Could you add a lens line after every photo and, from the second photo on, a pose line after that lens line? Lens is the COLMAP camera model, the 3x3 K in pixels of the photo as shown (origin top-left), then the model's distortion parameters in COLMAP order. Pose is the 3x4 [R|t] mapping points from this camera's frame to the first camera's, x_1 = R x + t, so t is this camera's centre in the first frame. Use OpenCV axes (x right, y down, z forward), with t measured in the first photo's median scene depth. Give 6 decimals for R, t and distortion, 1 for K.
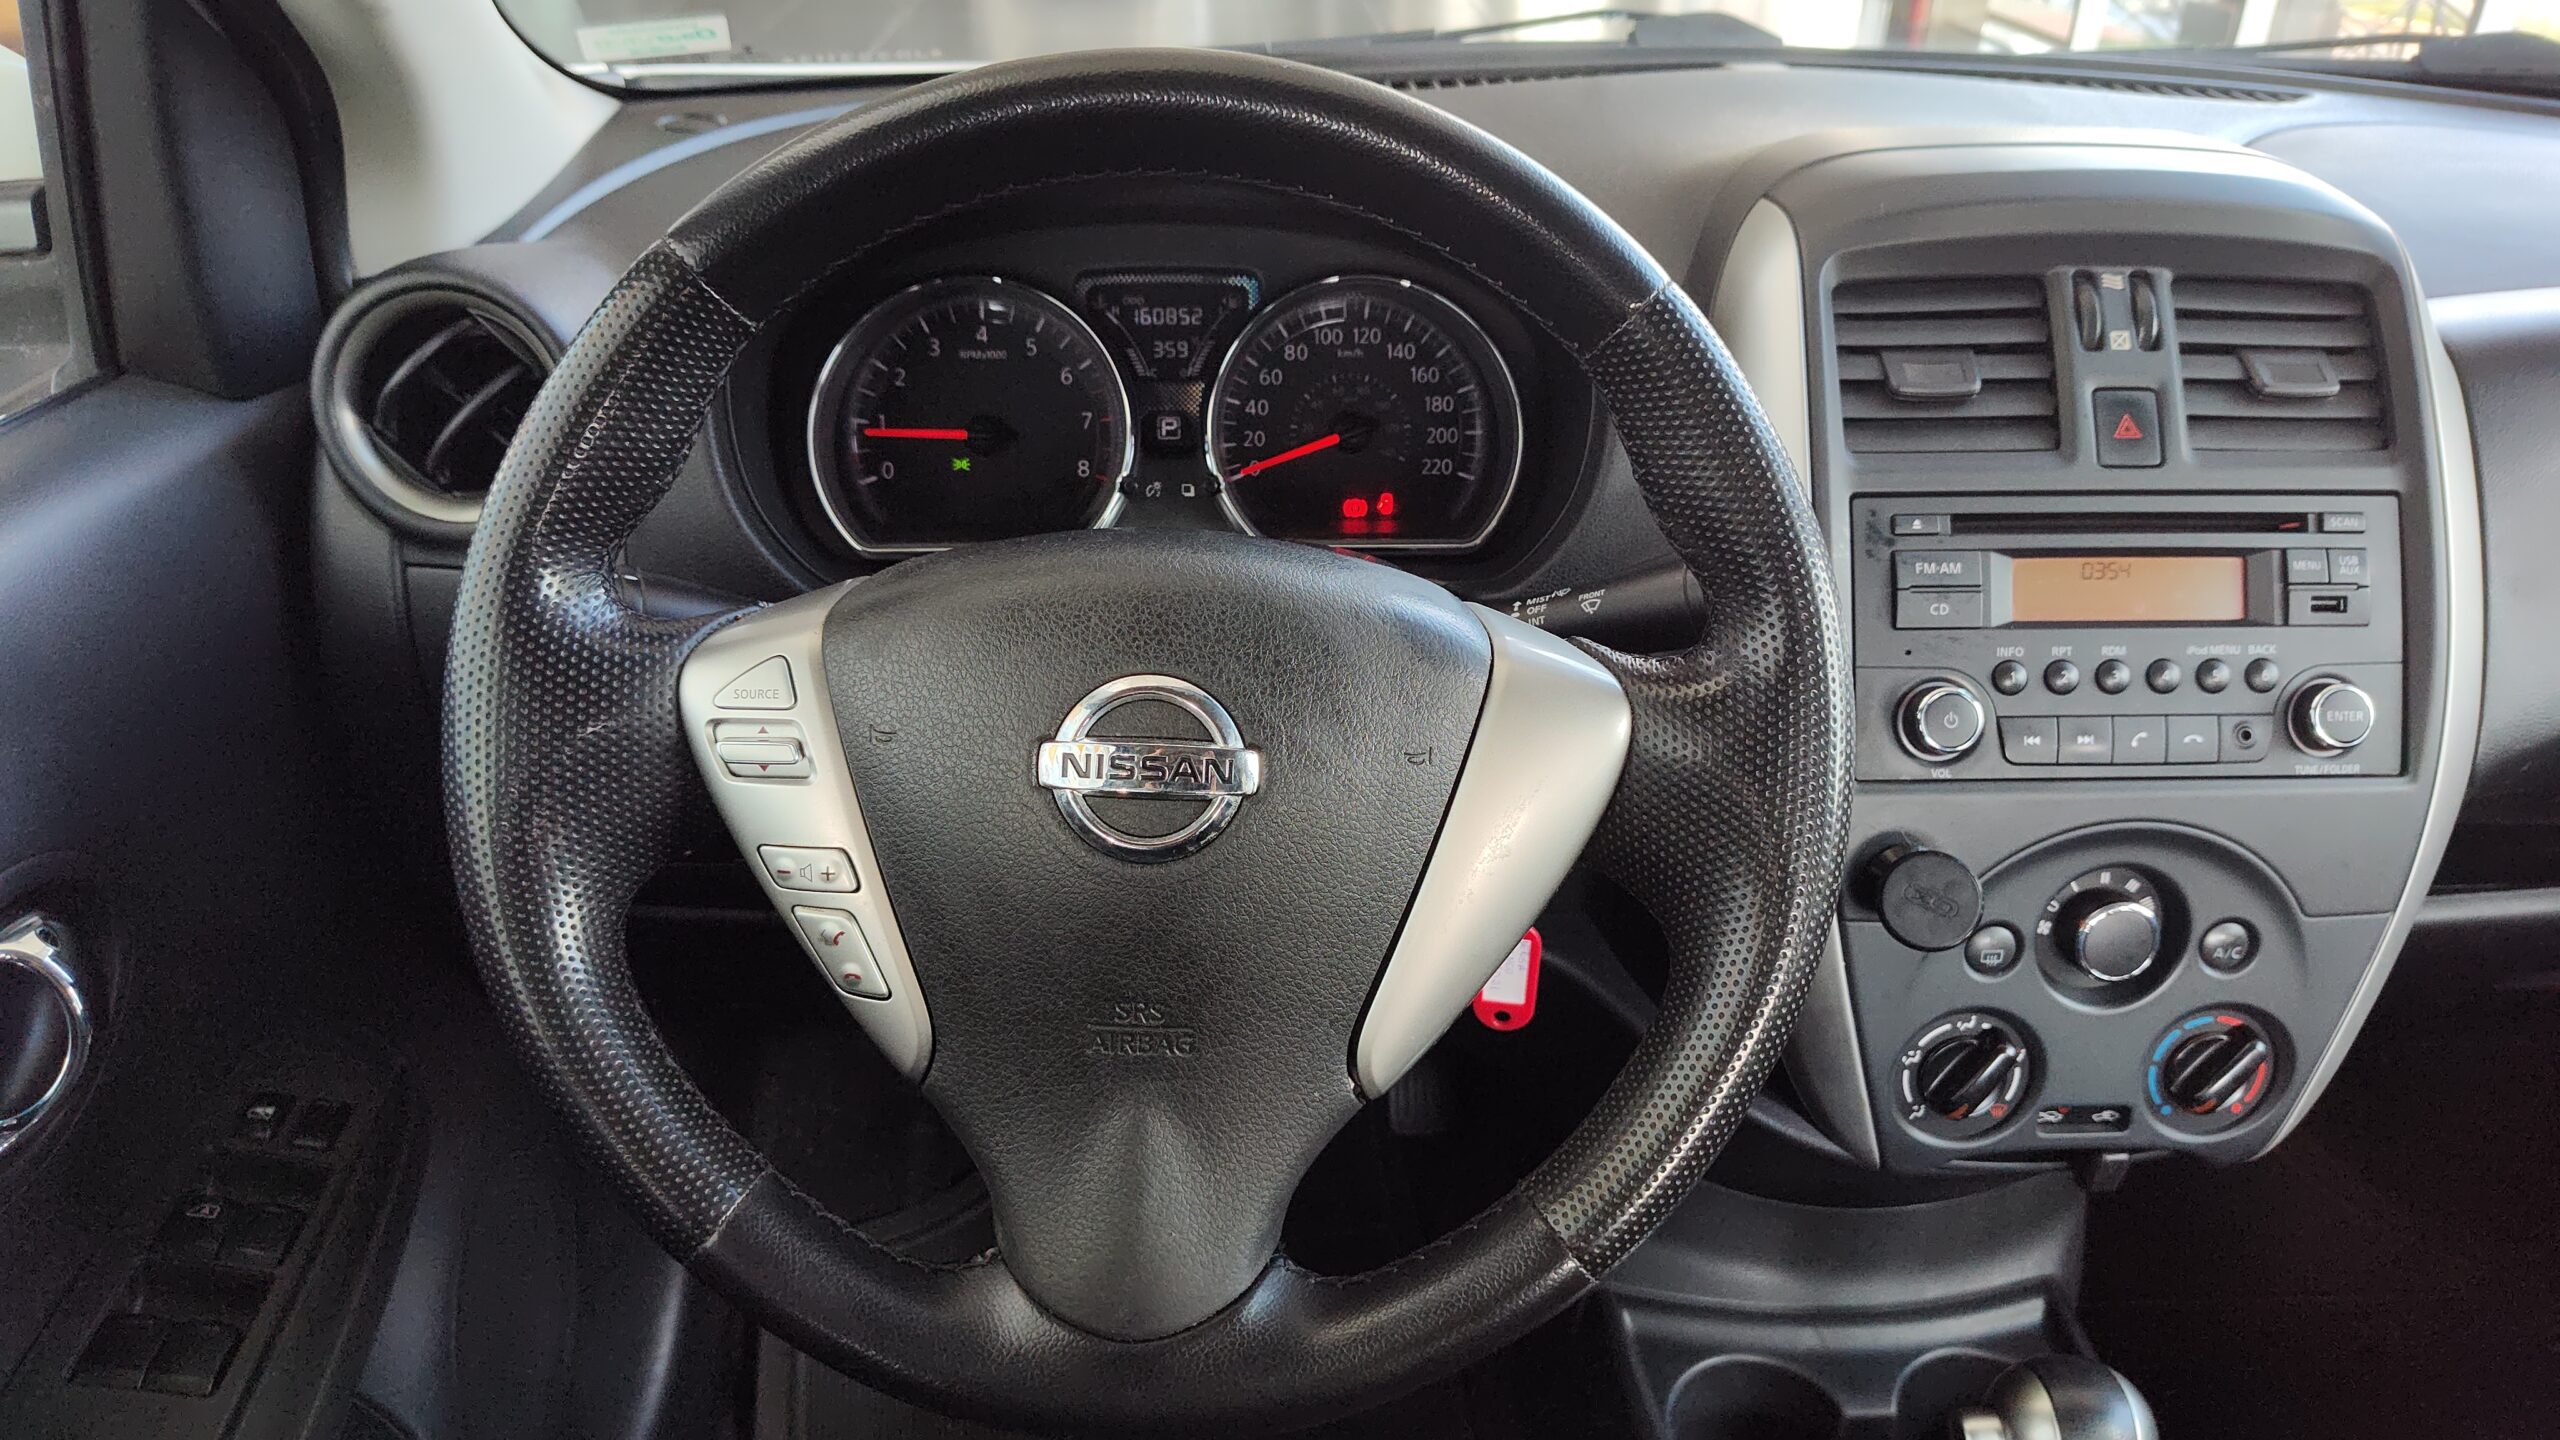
lens RADIAL K [[1783.0, 0, 1262.0], [0, 1783.0, 732.1], [0, 0, 1]] dist [0.030709, -0.033422]
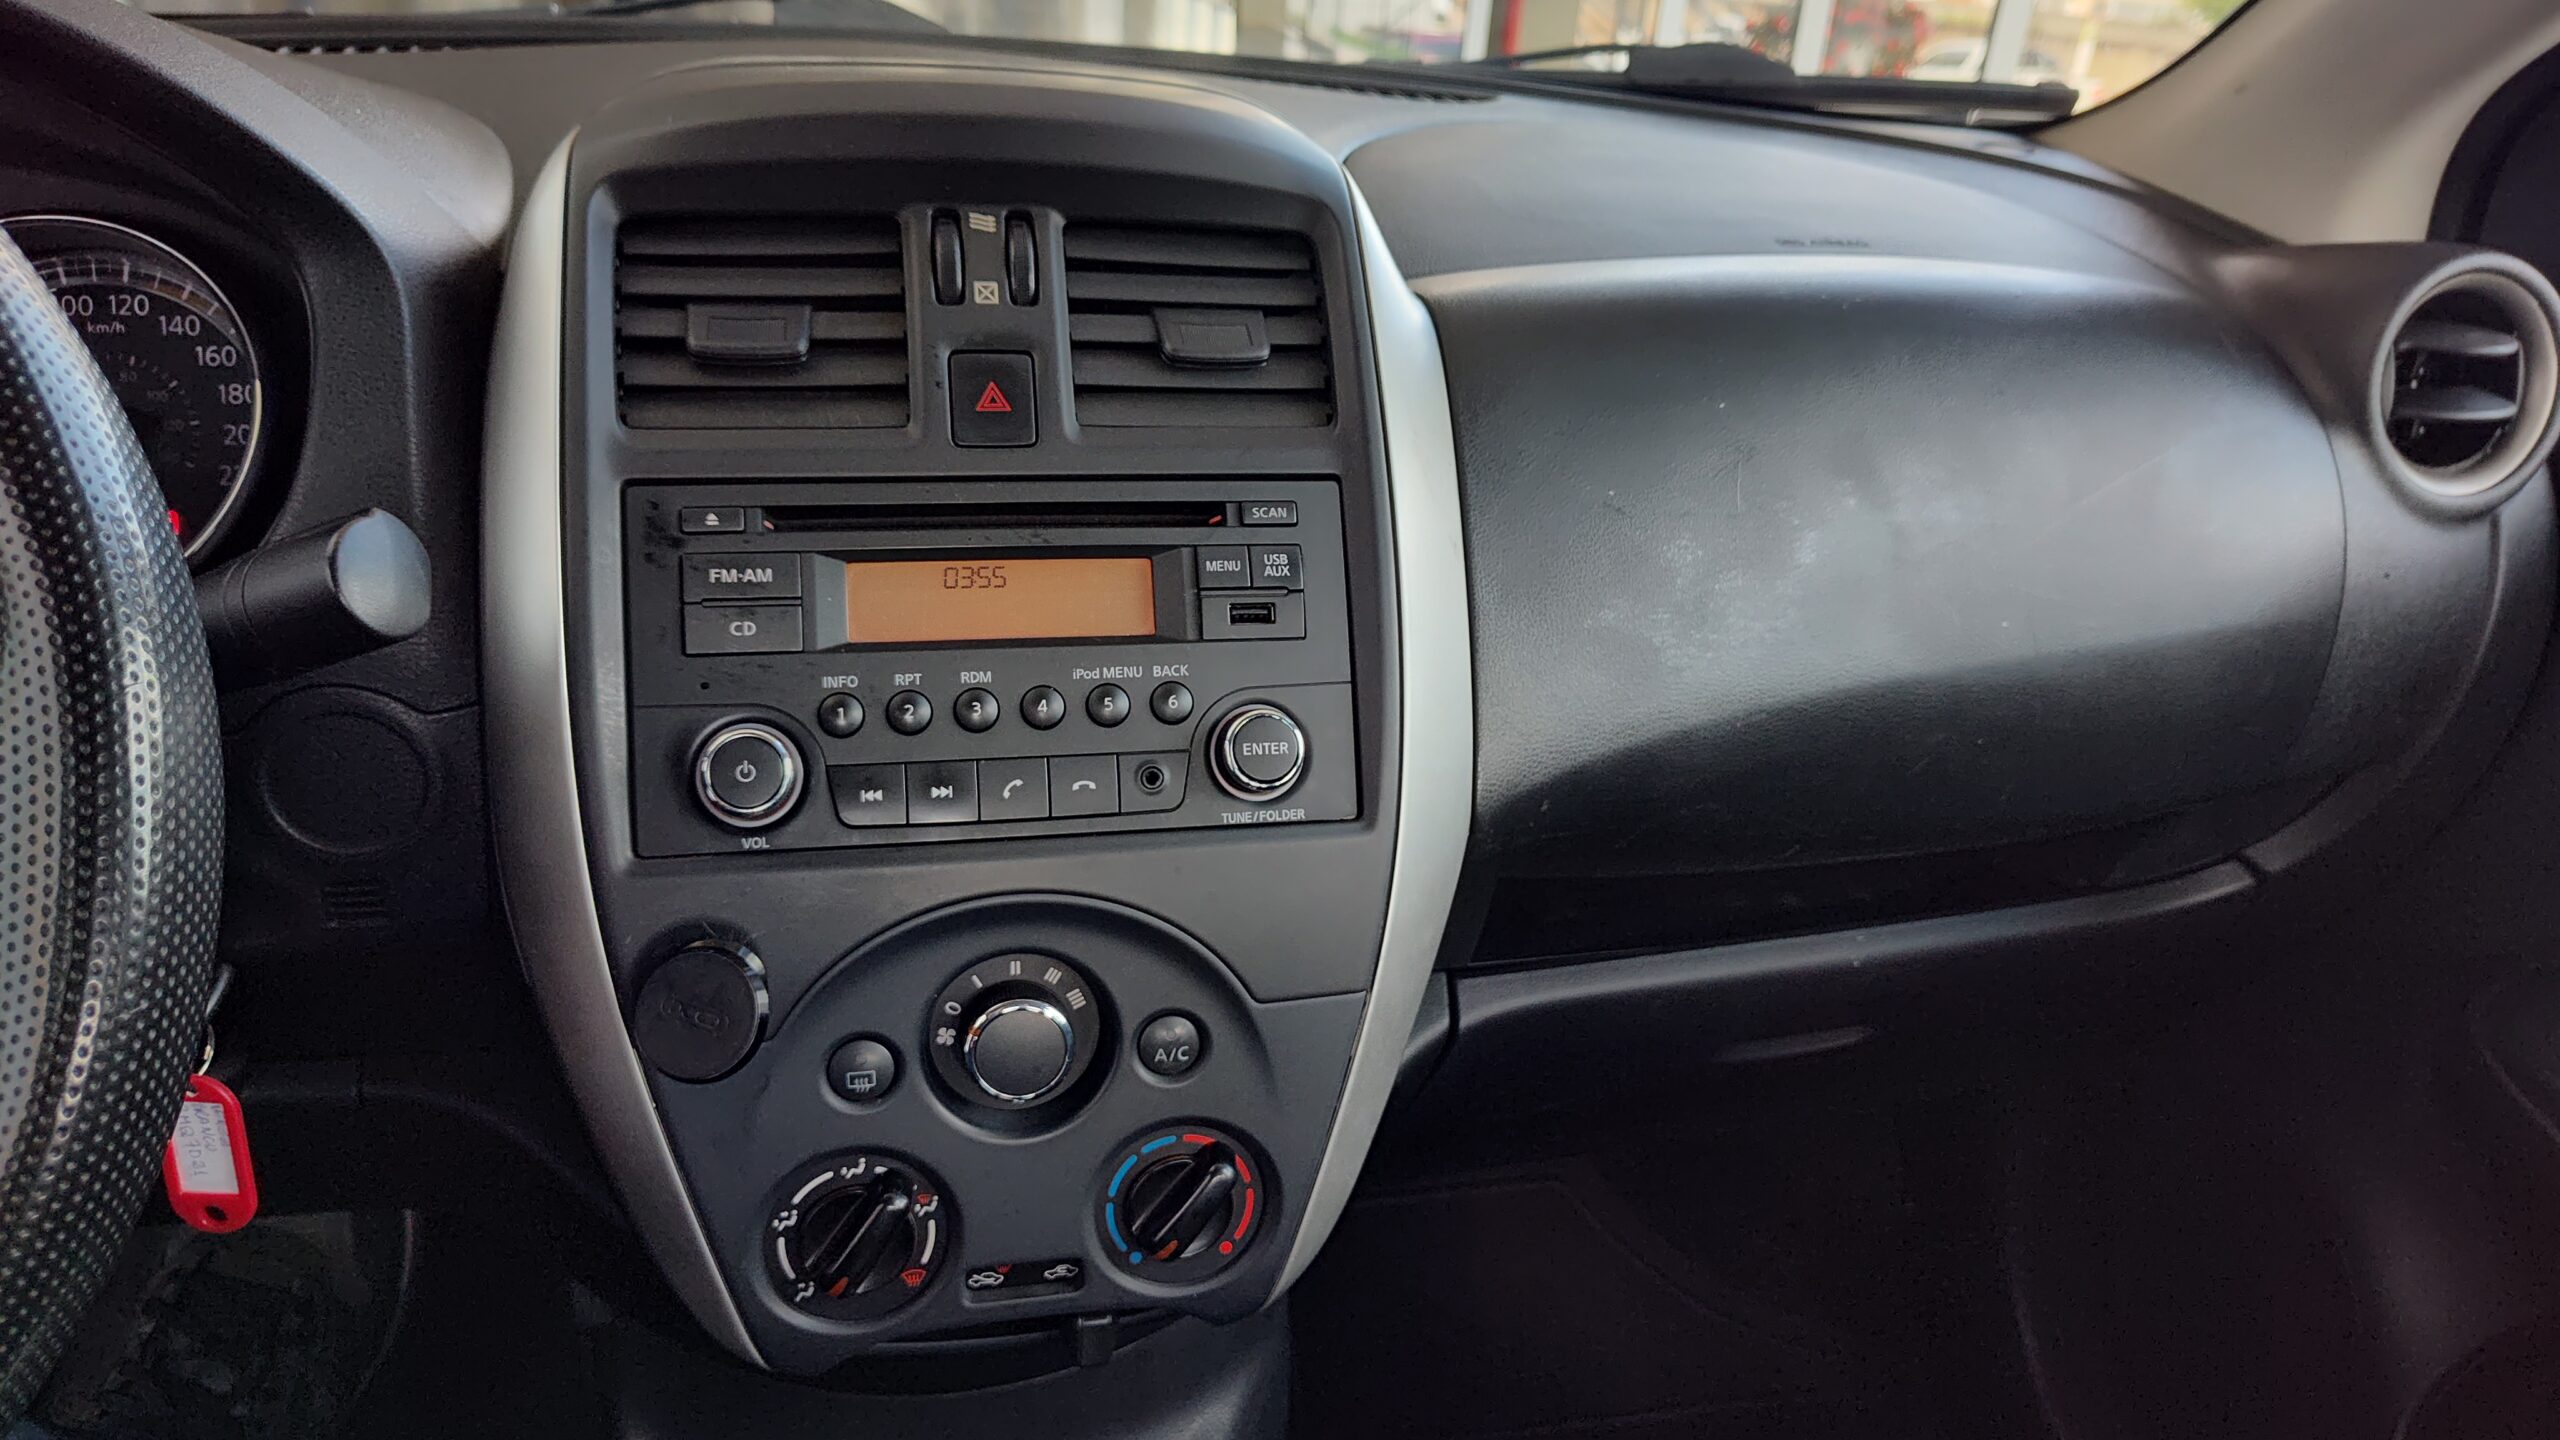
lens RADIAL K [[1783.0, 0, 1271.3], [0, 1783.0, 731.8], [0, 0, 1]] dist [0.030709, -0.033422]
pose [[0.984781, -0.034603, 0.170318, 0.460651], [0.045502, 0.997130, -0.060507, 0.031159], [-0.167735, 0.067336, 0.983530, 0.208448]]
